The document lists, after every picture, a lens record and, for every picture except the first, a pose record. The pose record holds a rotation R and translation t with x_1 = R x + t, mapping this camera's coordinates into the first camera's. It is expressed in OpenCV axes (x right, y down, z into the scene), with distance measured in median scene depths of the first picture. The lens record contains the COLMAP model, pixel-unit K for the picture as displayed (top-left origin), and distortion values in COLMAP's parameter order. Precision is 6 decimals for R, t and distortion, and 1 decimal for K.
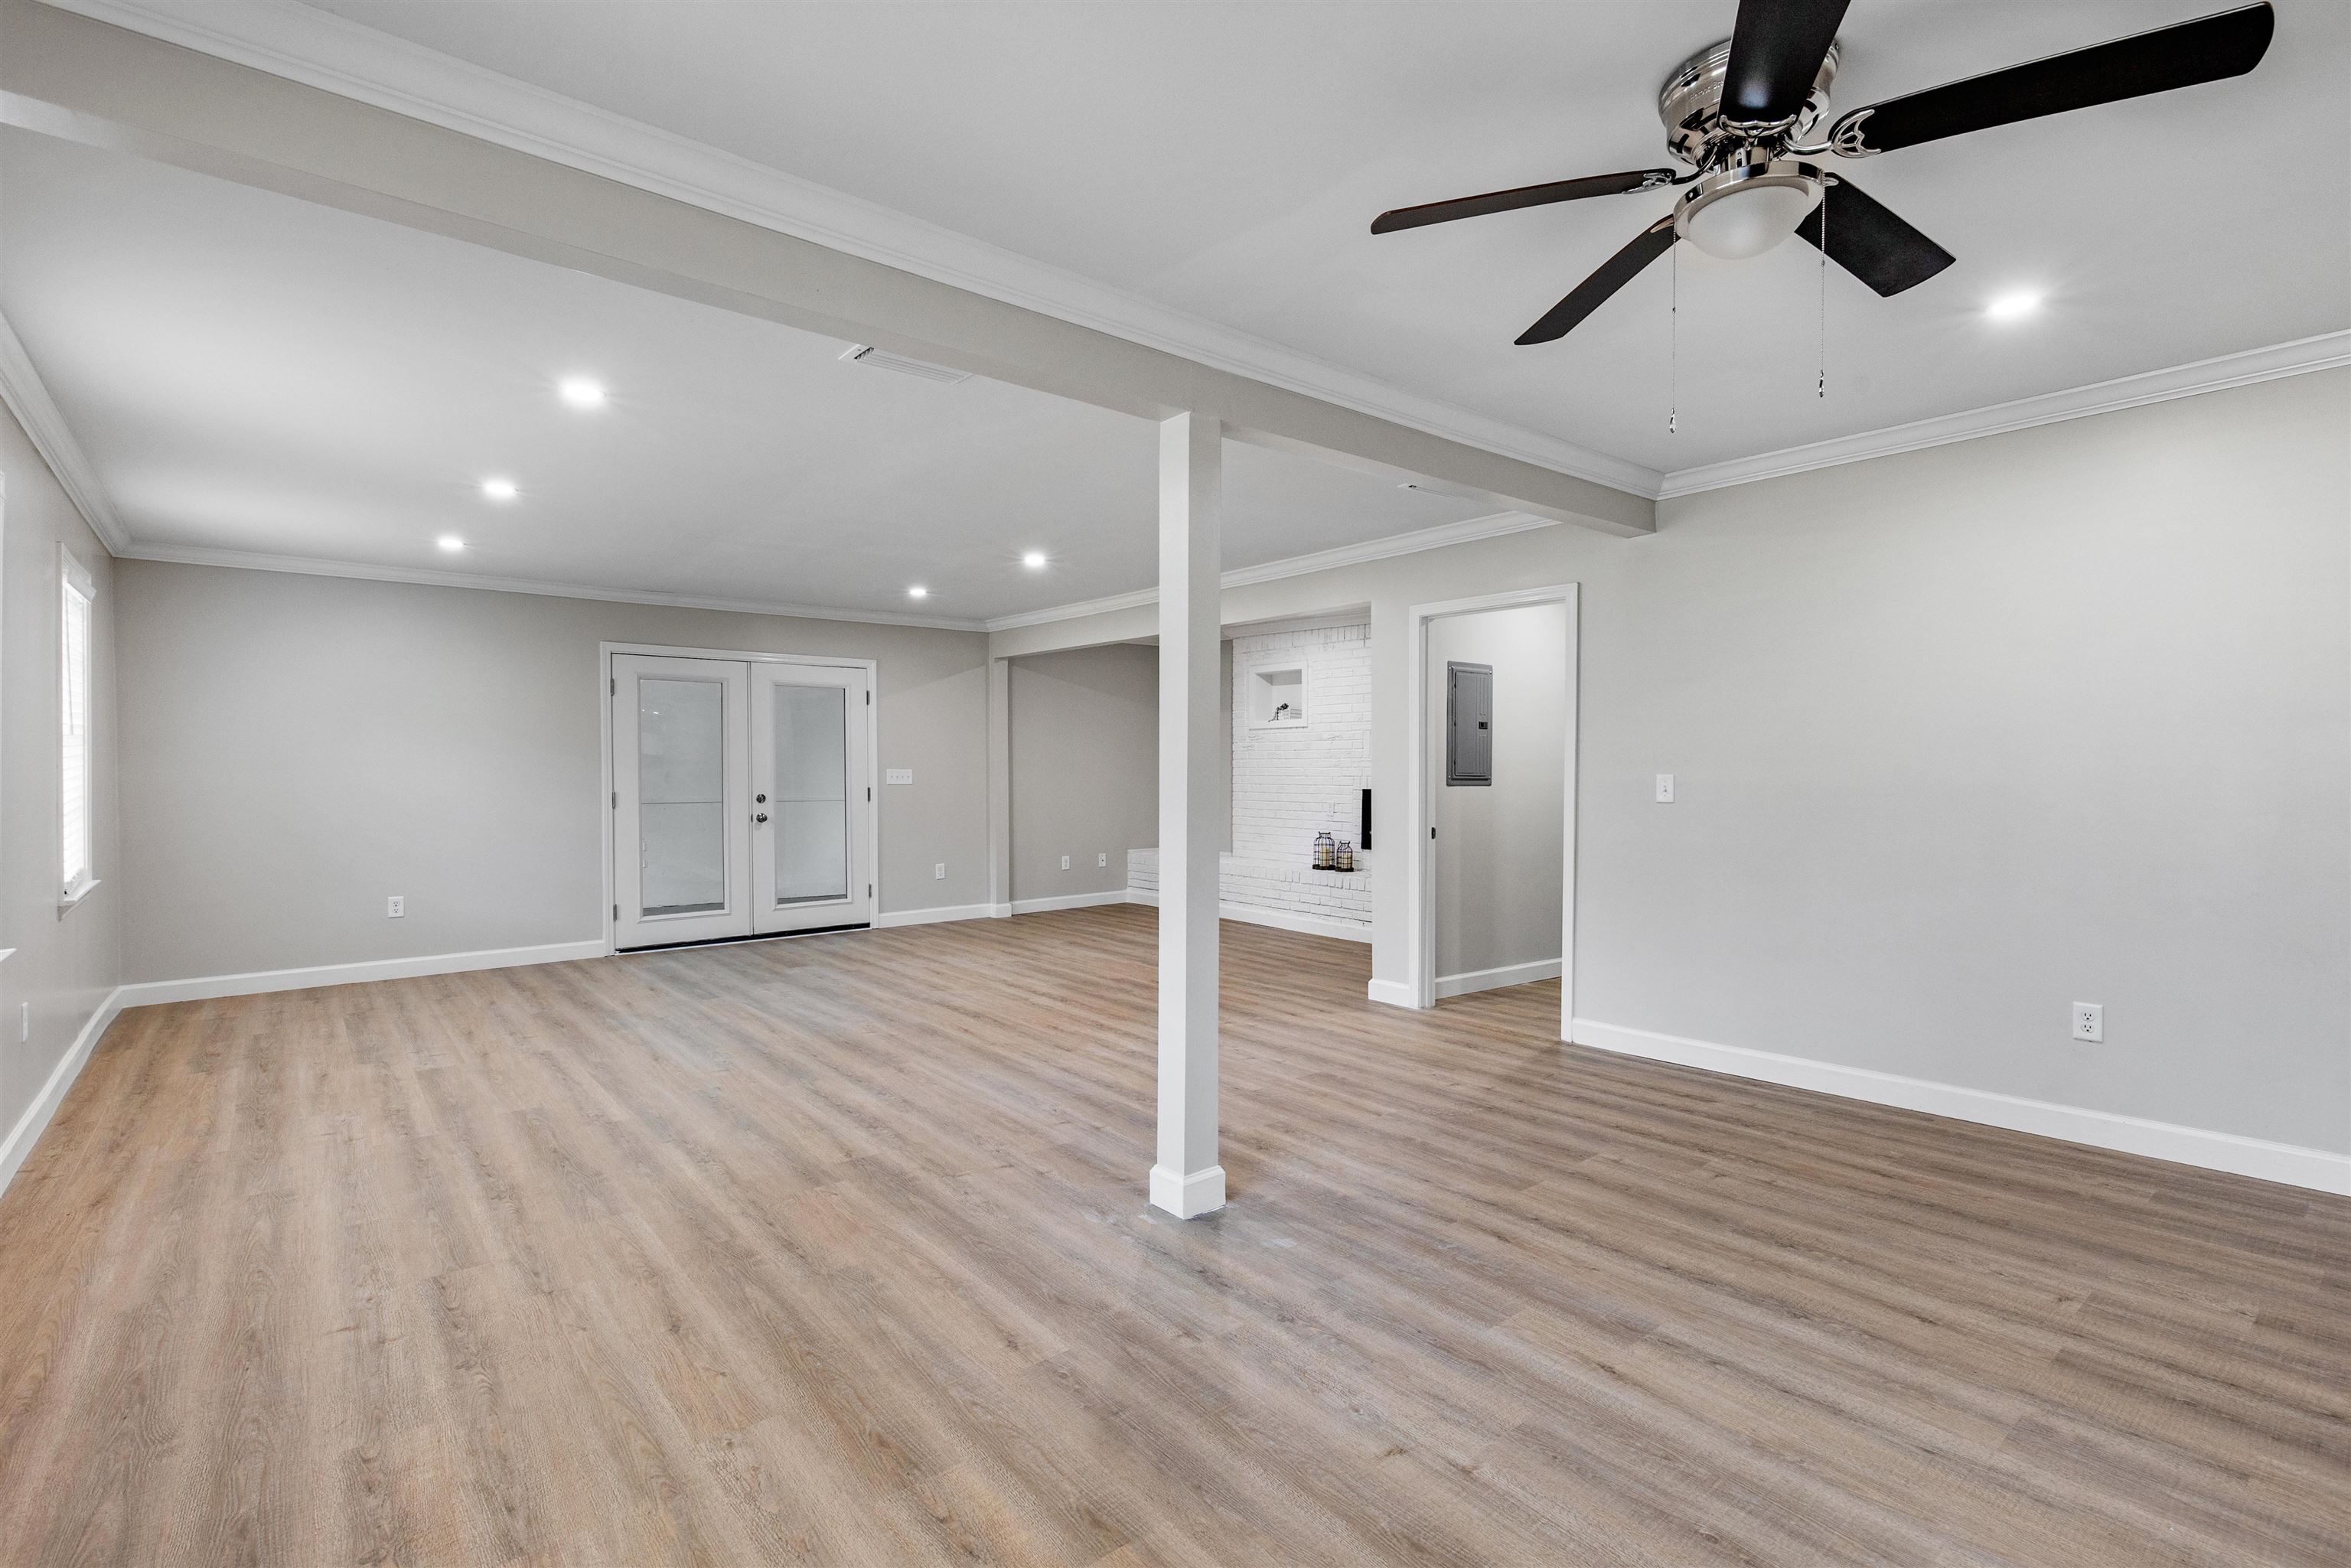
lens RADIAL K [[1081.2, 0, 1180.1], [0, 1081.2, 771.1], [0, 0, 1]] dist [0.001651, -0.000601]
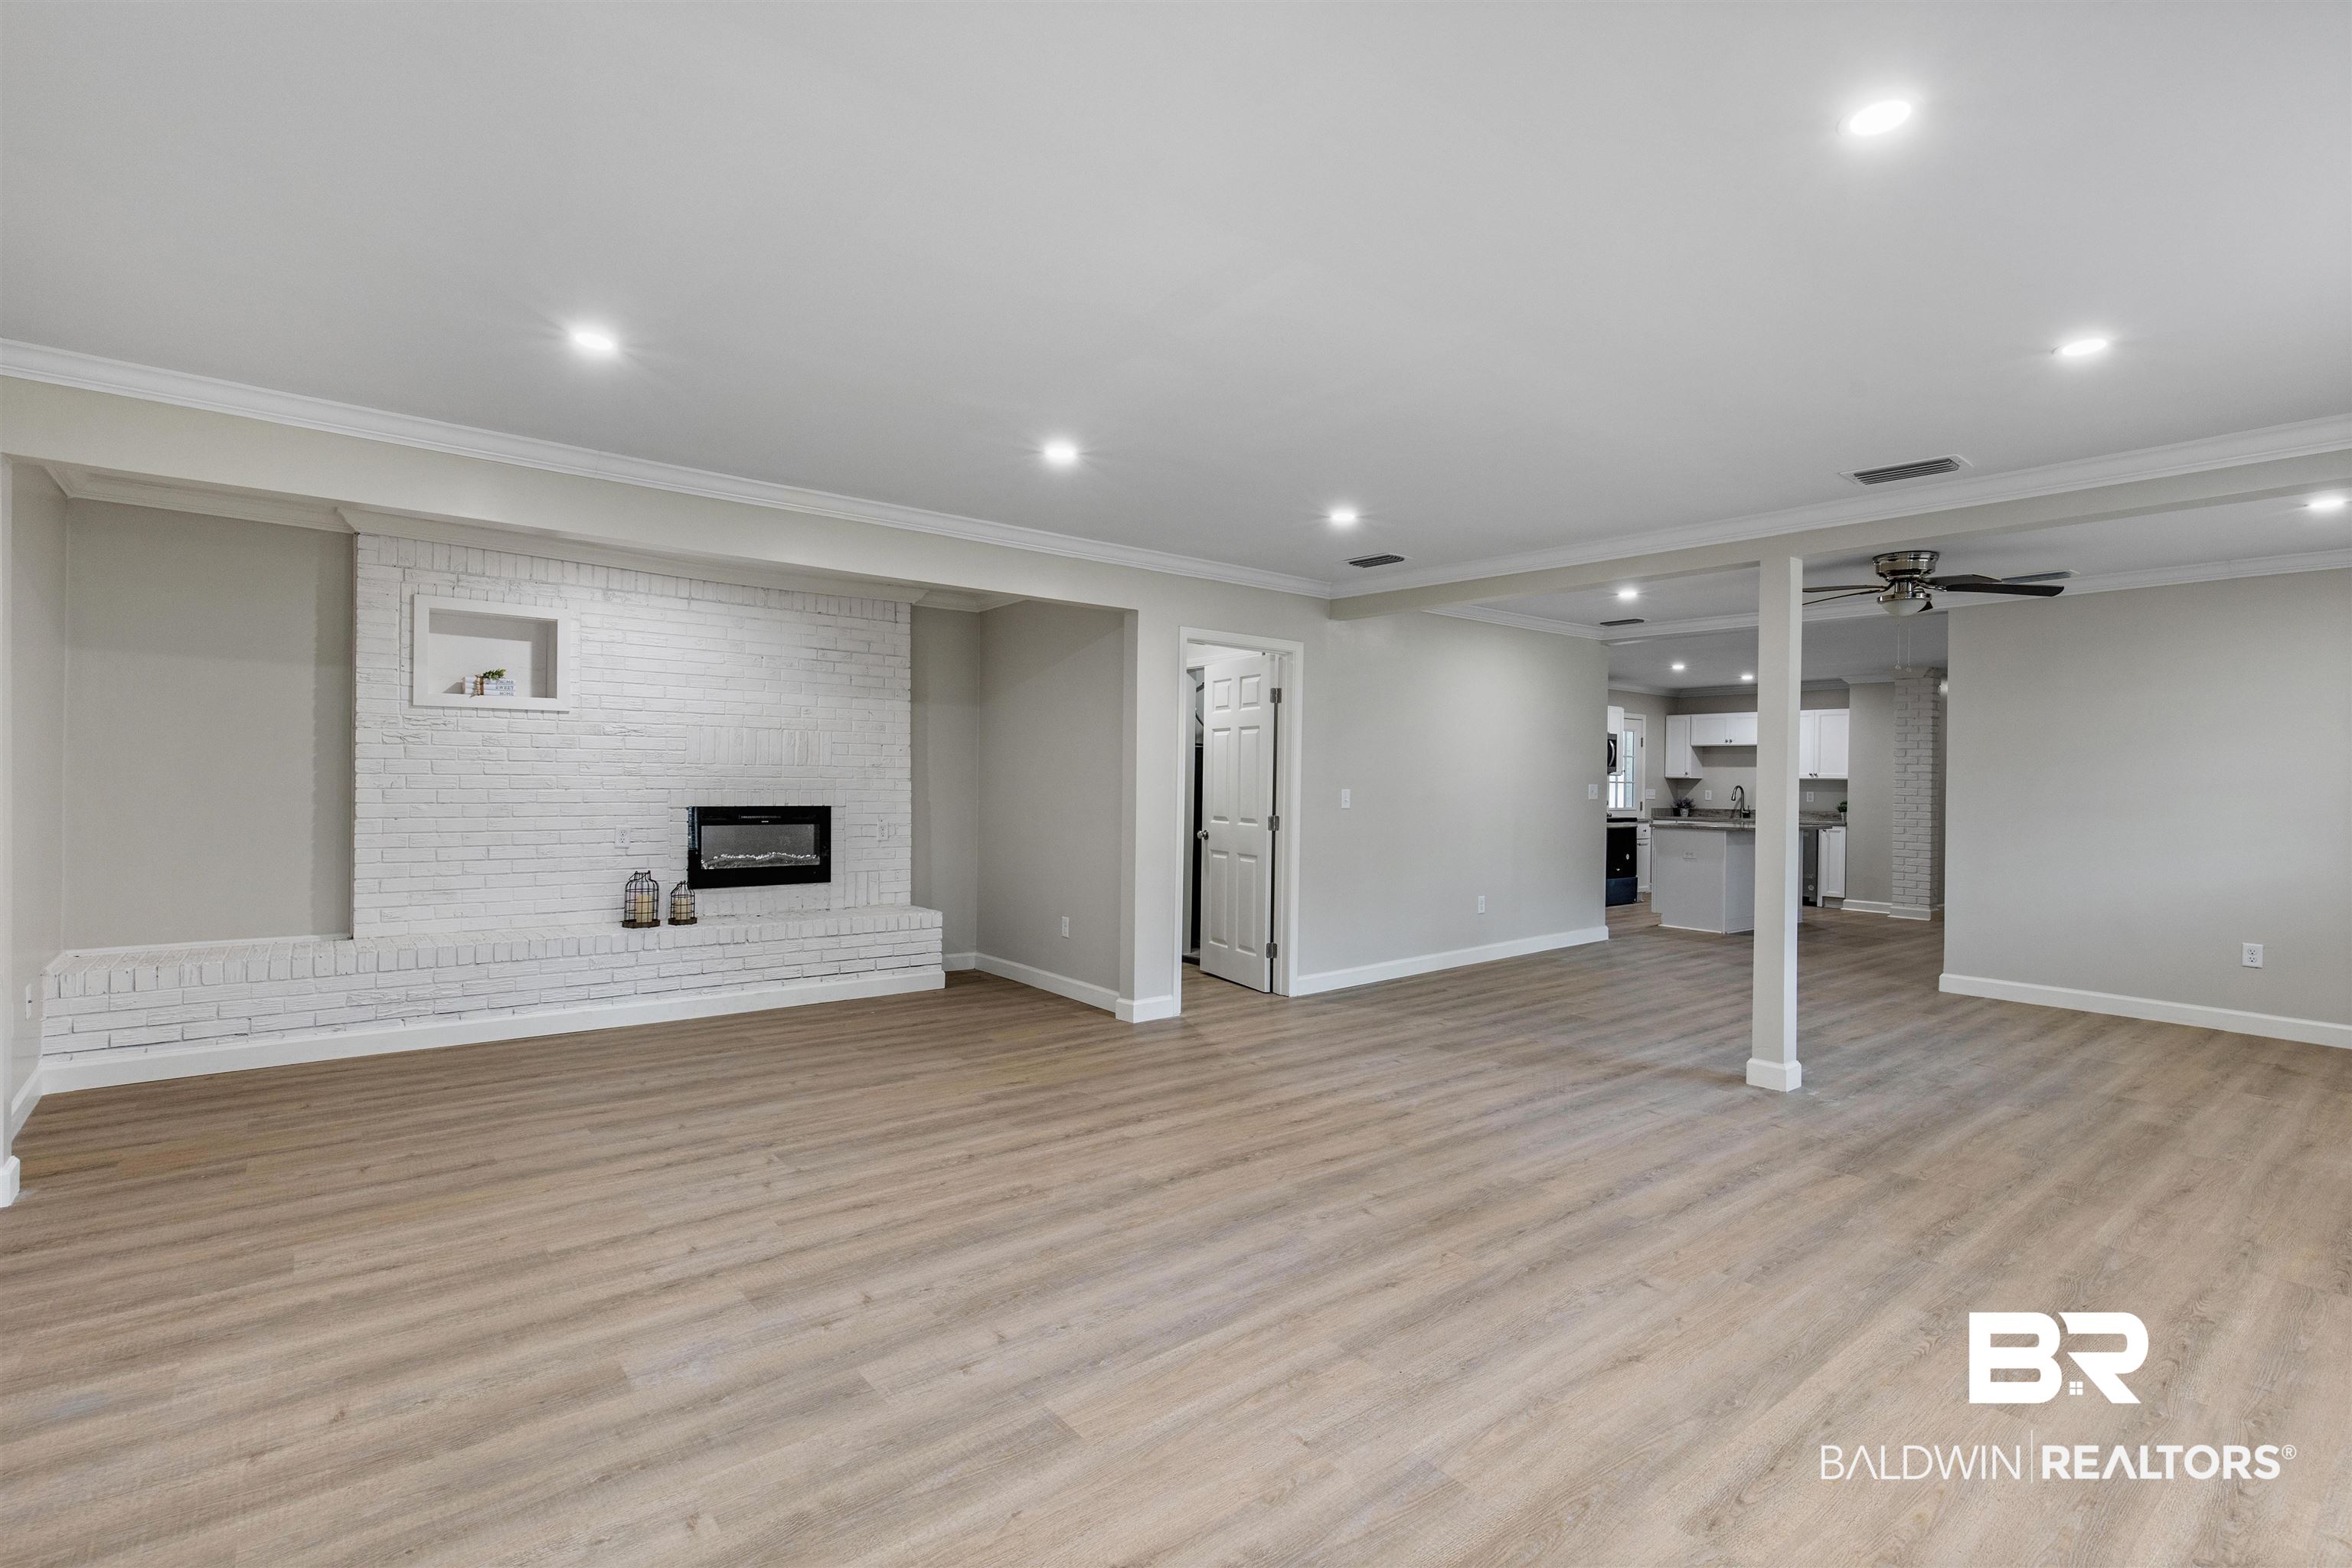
lens RADIAL K [[1081.7, 0, 1180.6], [0, 1081.7, 771.1], [0, 0, 1]] dist [0.001651, -0.000601]
pose [[0.012442, 0.010002, 0.999873, -1.132716], [-0.008406, 0.999916, -0.009898, -0.005890], [-0.999887, -0.008282, 0.012525, 1.368113]]
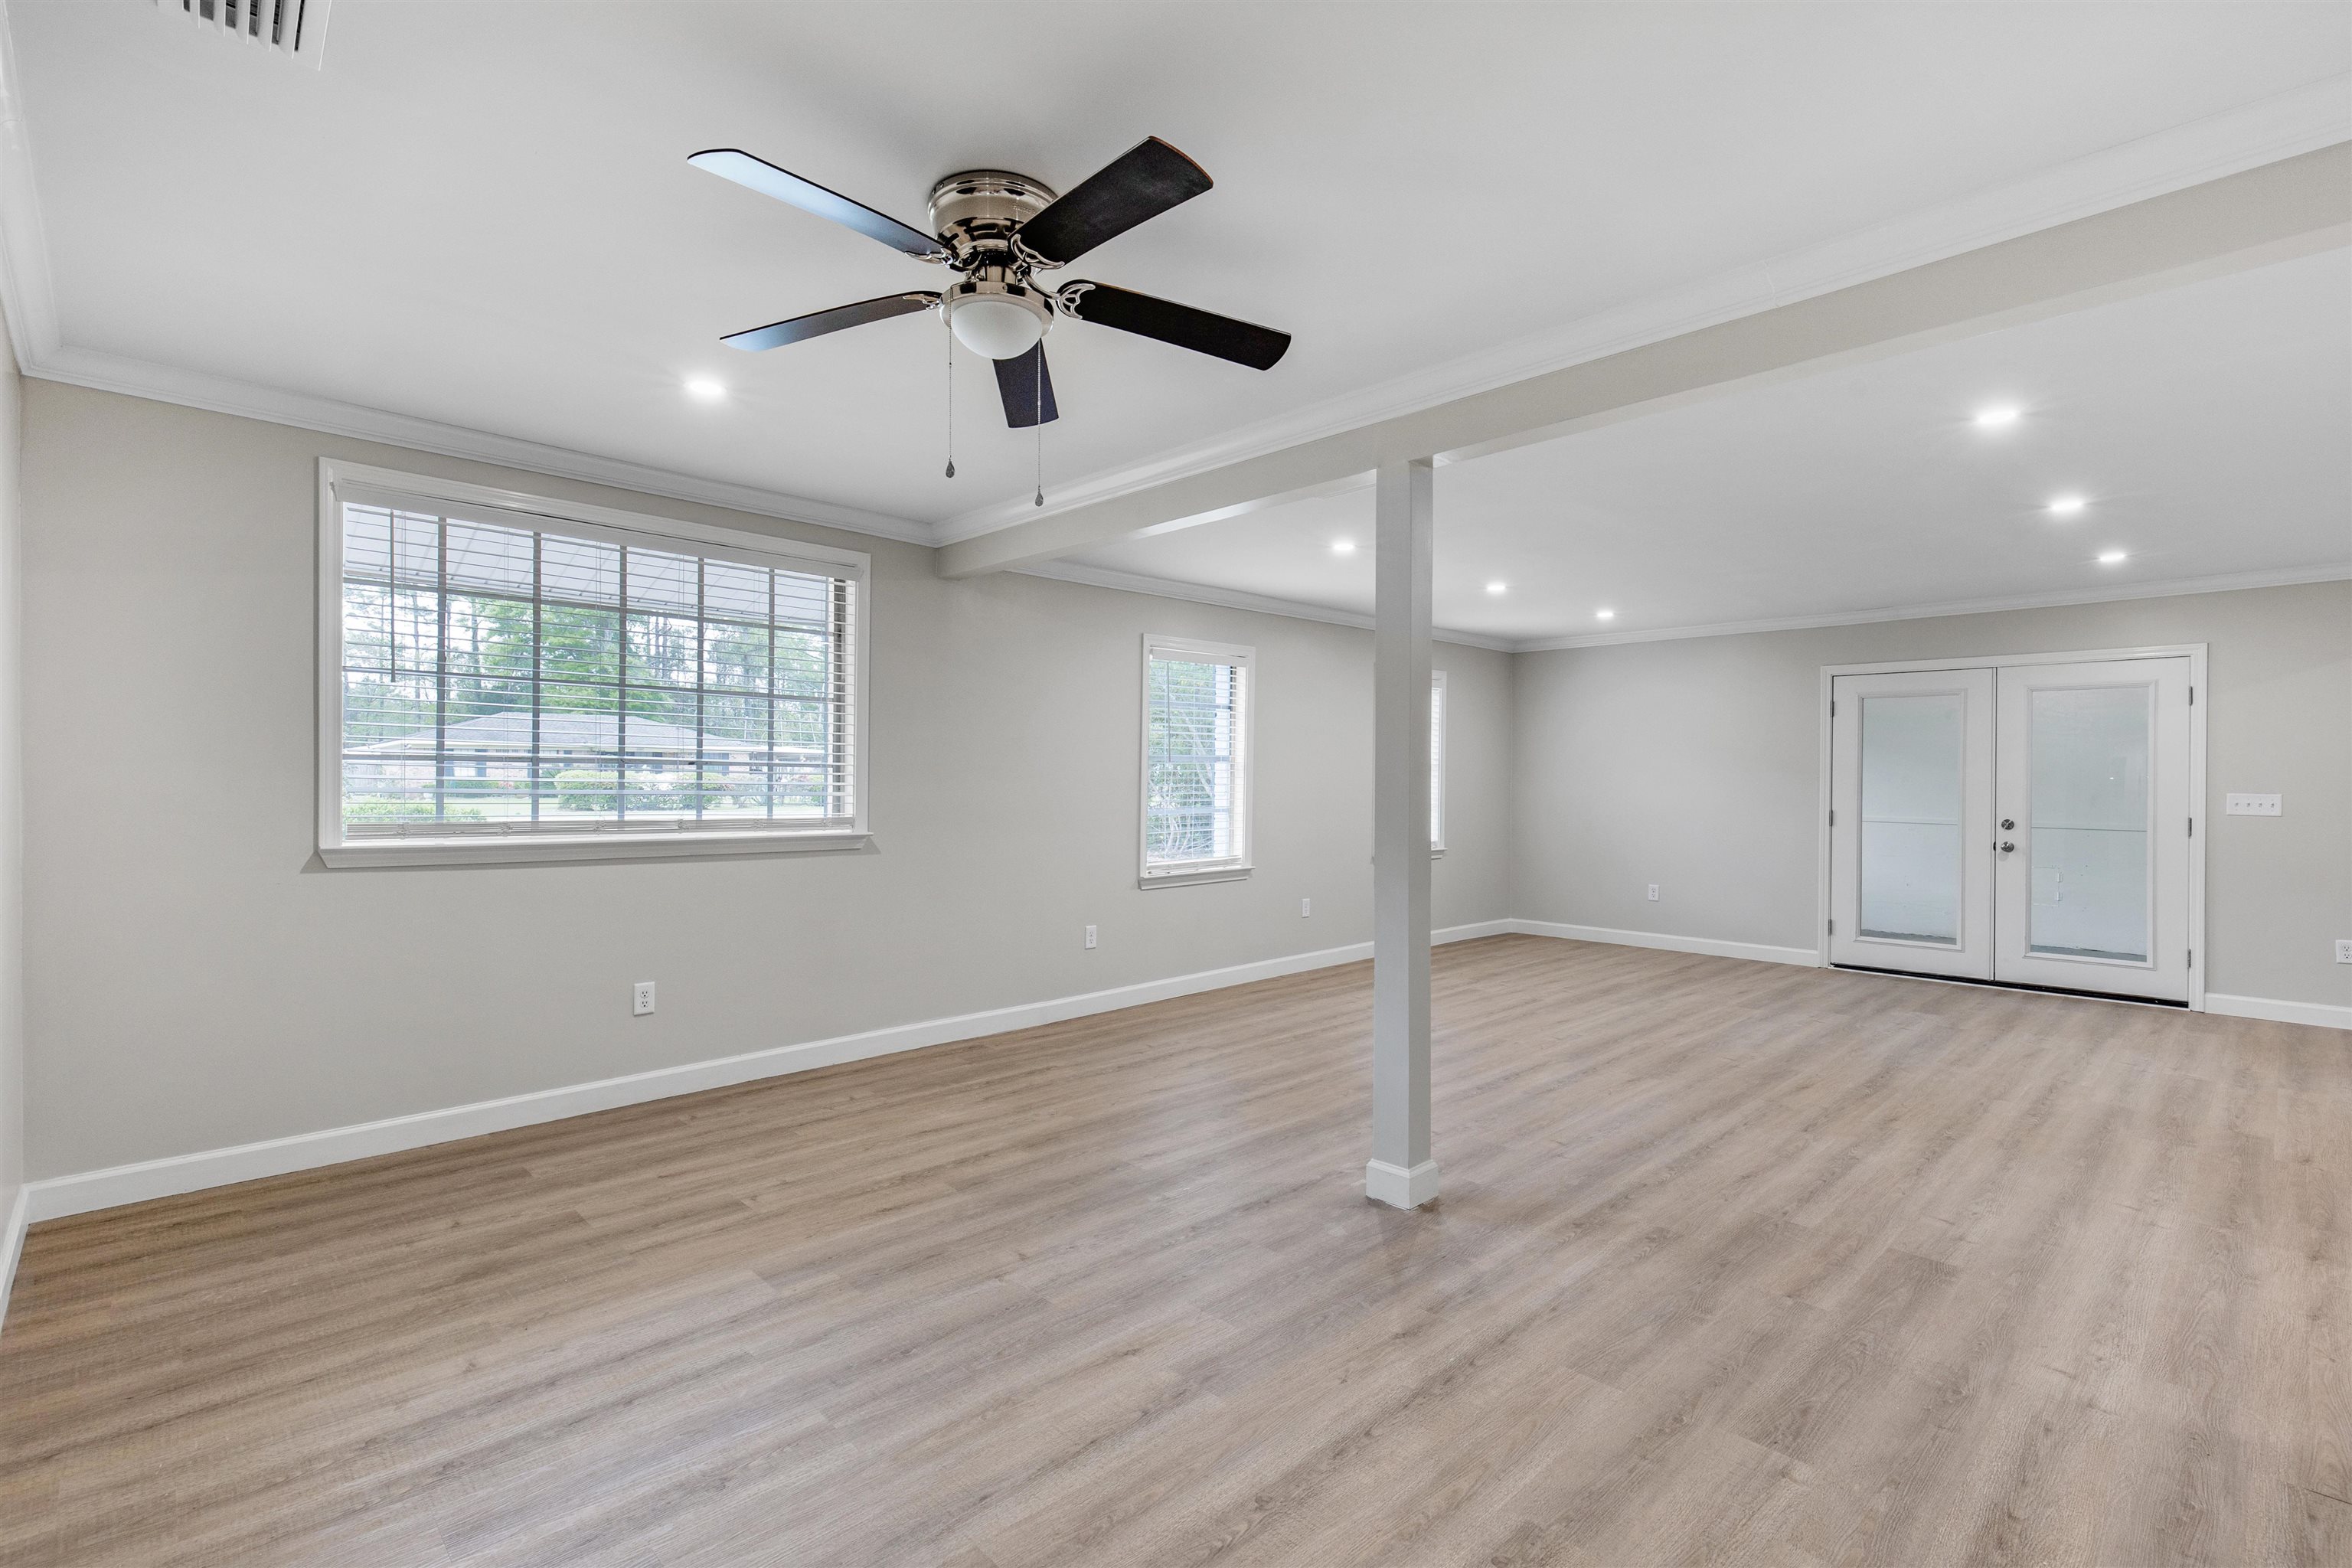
lens RADIAL K [[1081.7, 0, 1180.6], [0, 1081.7, 771.1], [0, 0, 1]] dist [0.001651, -0.000601]
pose [[0.079225, -0.002669, -0.996853, 0.809558], [-0.012141, 0.999920, -0.003642, -0.011825], [0.996783, 0.012391, 0.079186, 0.525715]]
